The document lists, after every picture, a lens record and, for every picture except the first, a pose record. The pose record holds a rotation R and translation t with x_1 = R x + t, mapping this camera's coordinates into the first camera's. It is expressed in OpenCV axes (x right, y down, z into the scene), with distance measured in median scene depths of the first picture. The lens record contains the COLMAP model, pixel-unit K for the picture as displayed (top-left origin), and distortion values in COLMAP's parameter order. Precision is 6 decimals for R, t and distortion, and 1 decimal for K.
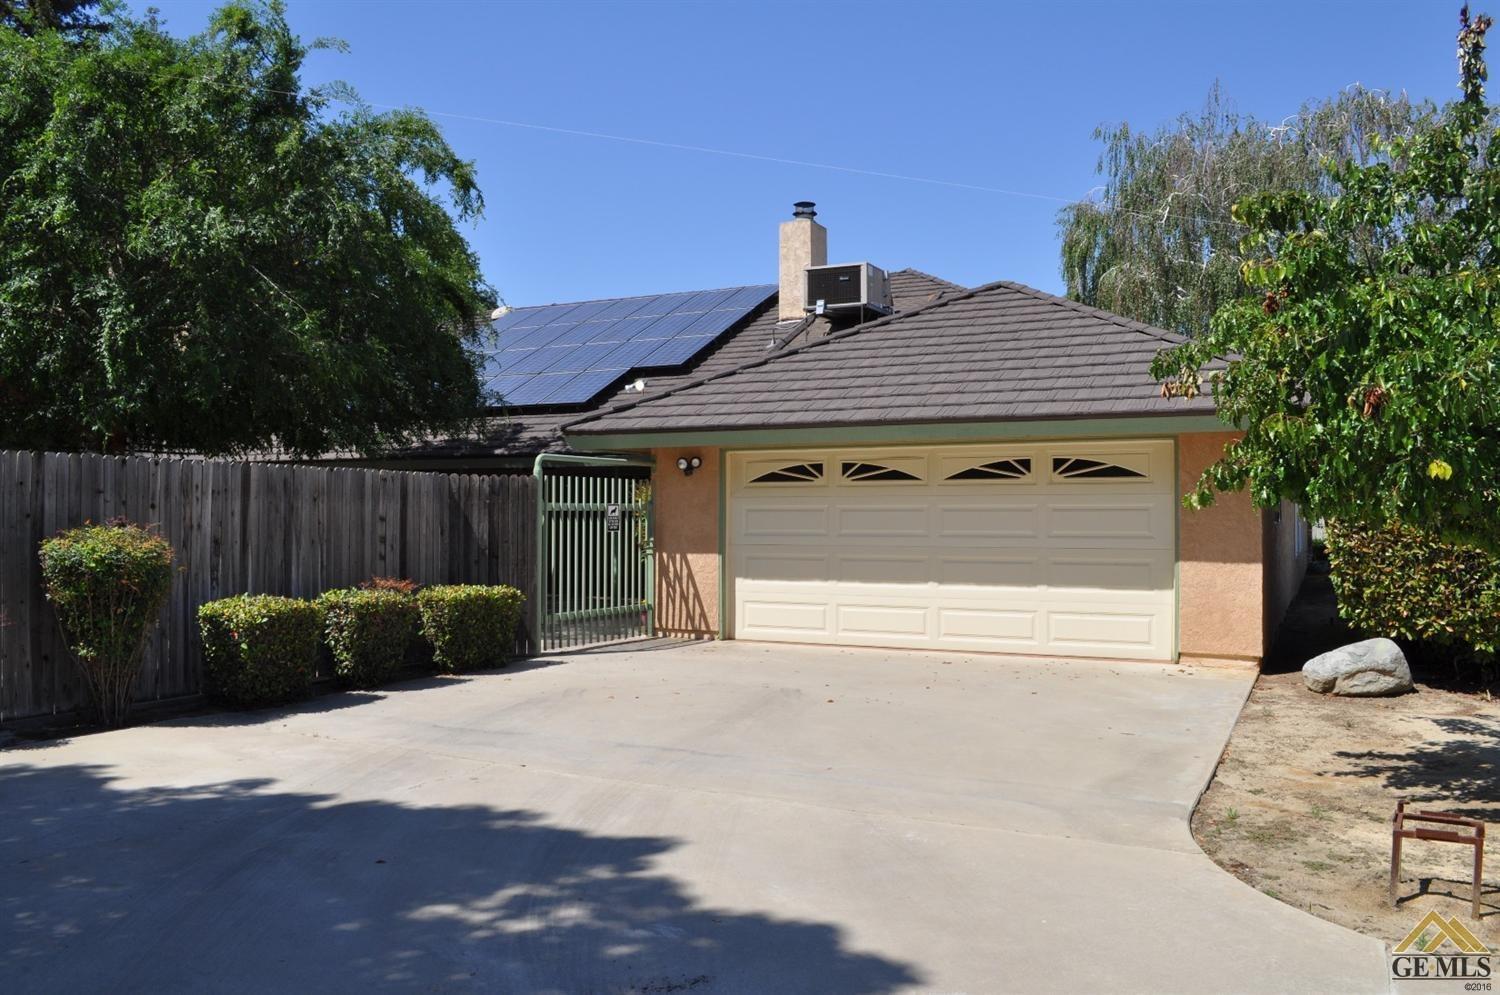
lens RADIAL K [[1195.0, 0, 753.8], [0, 1195.0, 496.1], [0, 0, 1]] dist [-0.066204, -0.000902]
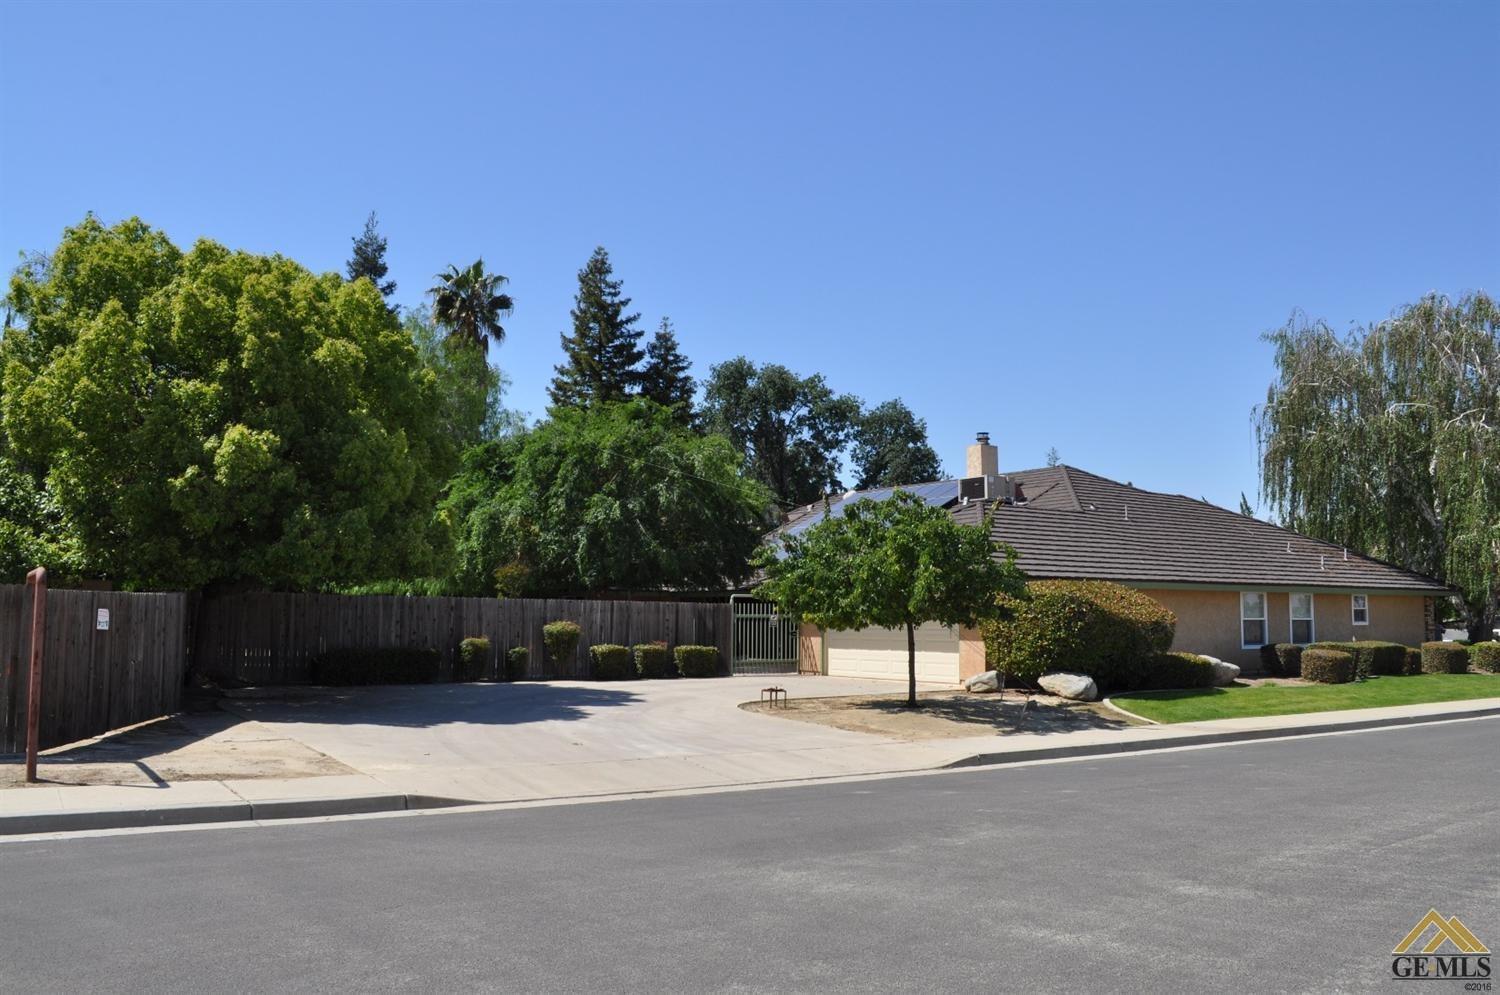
lens RADIAL K [[1195.0, 0, 746.9], [0, 1195.0, 499.1], [0, 0, 1]] dist [-0.066204, -0.000902]
pose [[0.883773, -0.041030, -0.466114, 1.049044], [0.000841, 0.996286, -0.086103, -0.019849], [0.467915, 0.075704, 0.880525, -1.233955]]
